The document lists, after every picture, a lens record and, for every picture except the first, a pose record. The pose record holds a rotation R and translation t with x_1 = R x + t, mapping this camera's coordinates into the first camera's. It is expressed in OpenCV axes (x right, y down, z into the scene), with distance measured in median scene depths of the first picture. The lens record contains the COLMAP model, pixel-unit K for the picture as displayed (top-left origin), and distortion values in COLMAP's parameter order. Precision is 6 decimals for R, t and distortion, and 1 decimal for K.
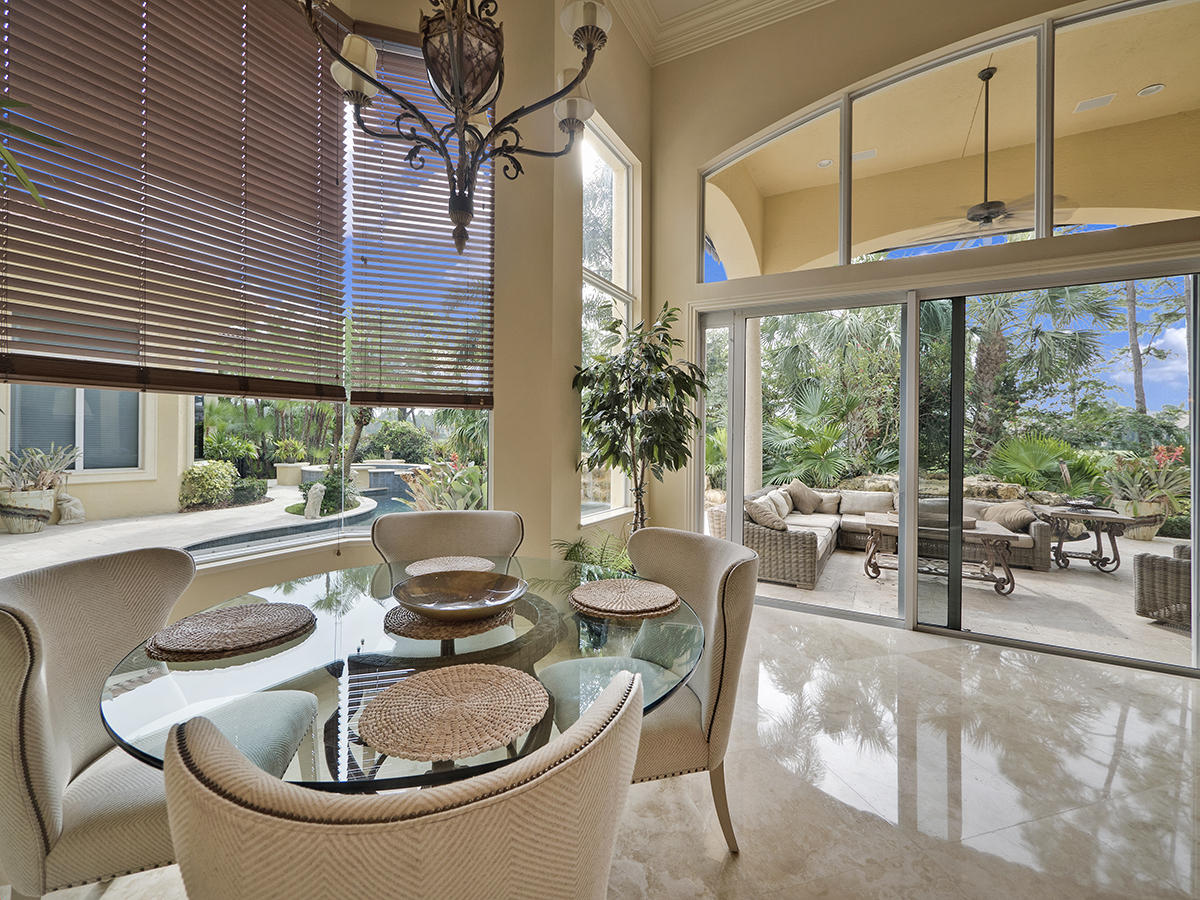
lens RADIAL K [[517.0, 0, 601.2], [0, 517.0, 442.6], [0, 0, 1]] dist [-0.002917, 0.000524]
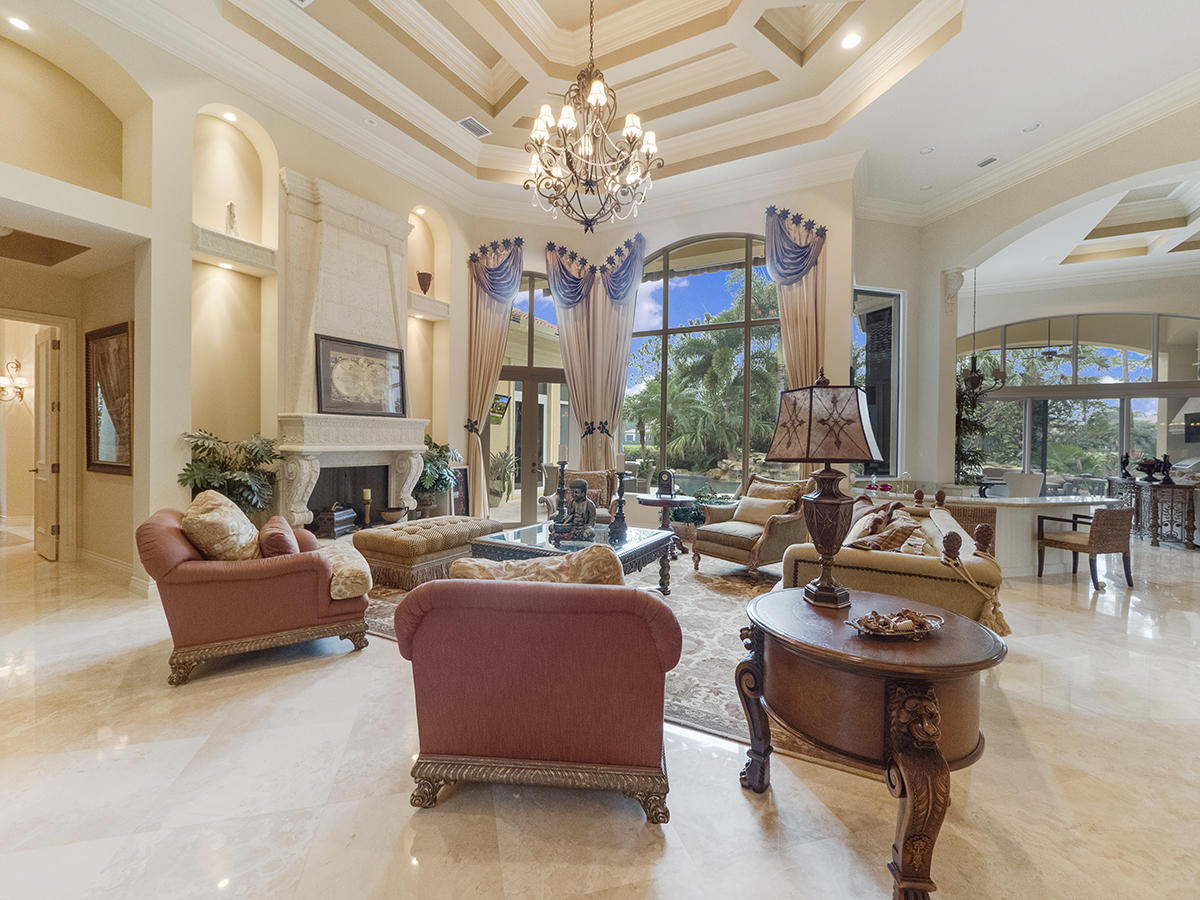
lens RADIAL K [[517.0, 0, 597.7], [0, 517.0, 450.8], [0, 0, 1]] dist [-0.002917, 0.000524]
pose [[0.999887, 0.003749, -0.014590, -0.760646], [-0.003538, 0.999889, 0.014447, -0.008002], [0.014643, -0.014393, 0.999789, -0.832361]]
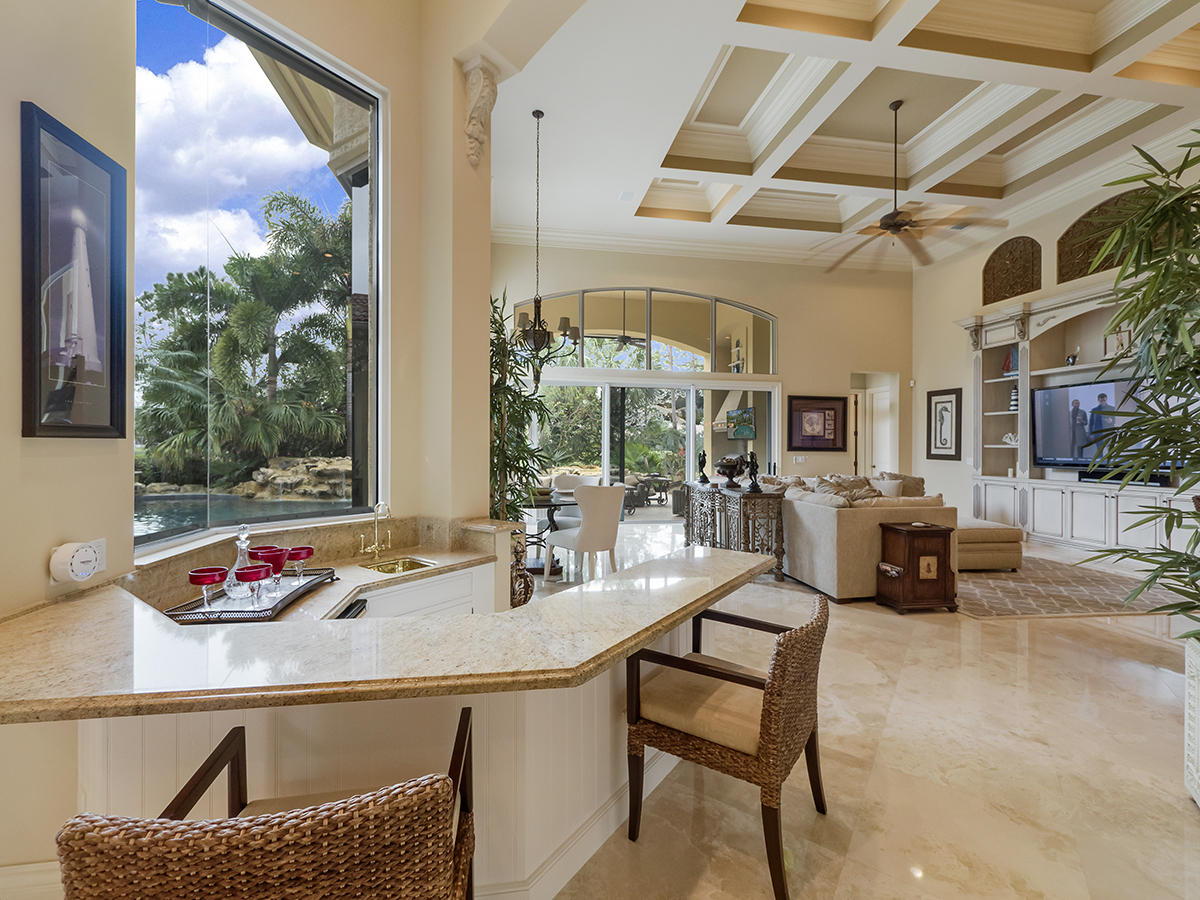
lens RADIAL K [[517.0, 0, 592.2], [0, 517.0, 448.4], [0, 0, 1]] dist [-0.002917, 0.000524]
pose [[0.797110, -0.005433, 0.603810, -0.383597], [0.003287, 0.999984, 0.004658, -0.001346], [-0.603825, -0.001728, 0.797115, -0.371673]]
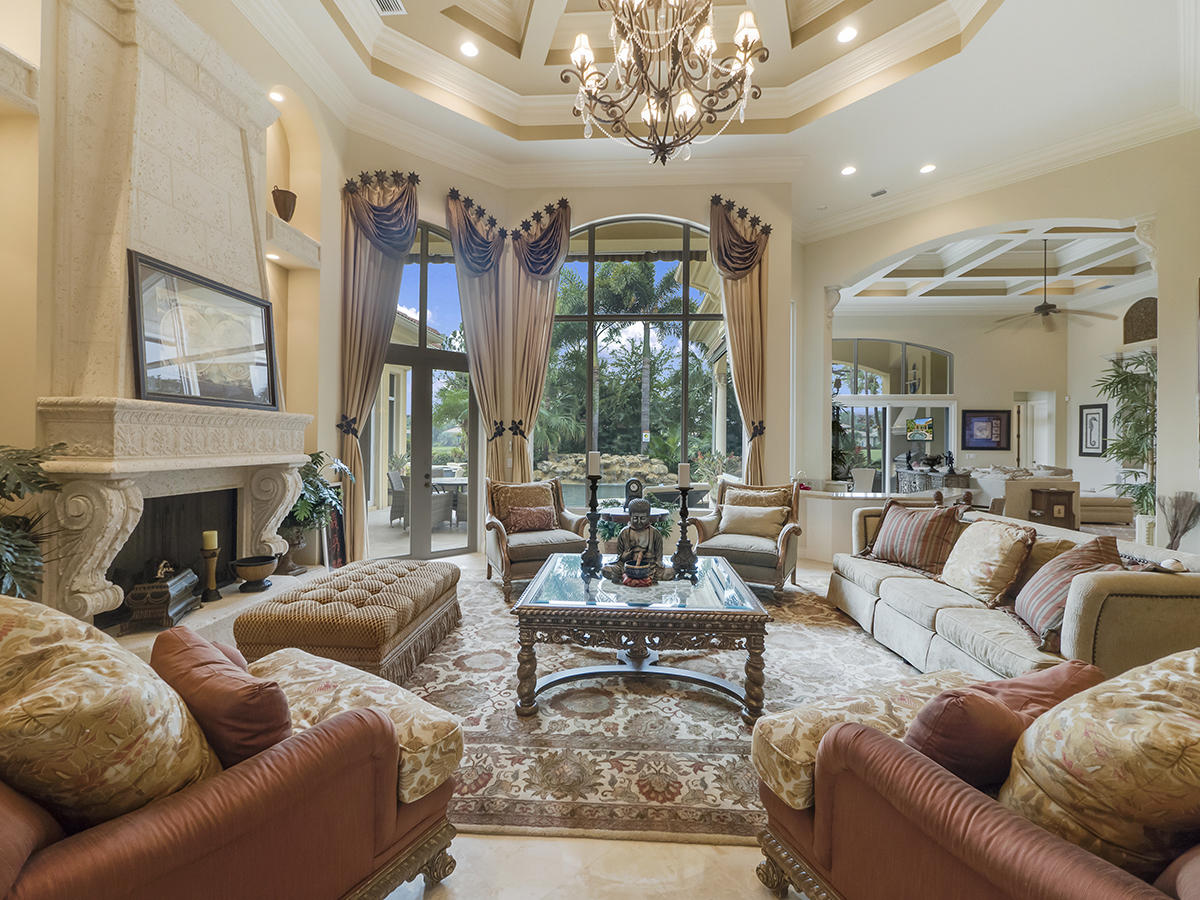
lens RADIAL K [[517.0, 0, 599.3], [0, 517.0, 443.2], [0, 0, 1]] dist [-0.002917, 0.000524]
pose [[0.907434, -0.004410, 0.420172, -0.955410], [0.005222, 0.999986, -0.000783, -0.012626], [-0.420163, 0.002905, 0.907444, -0.657828]]
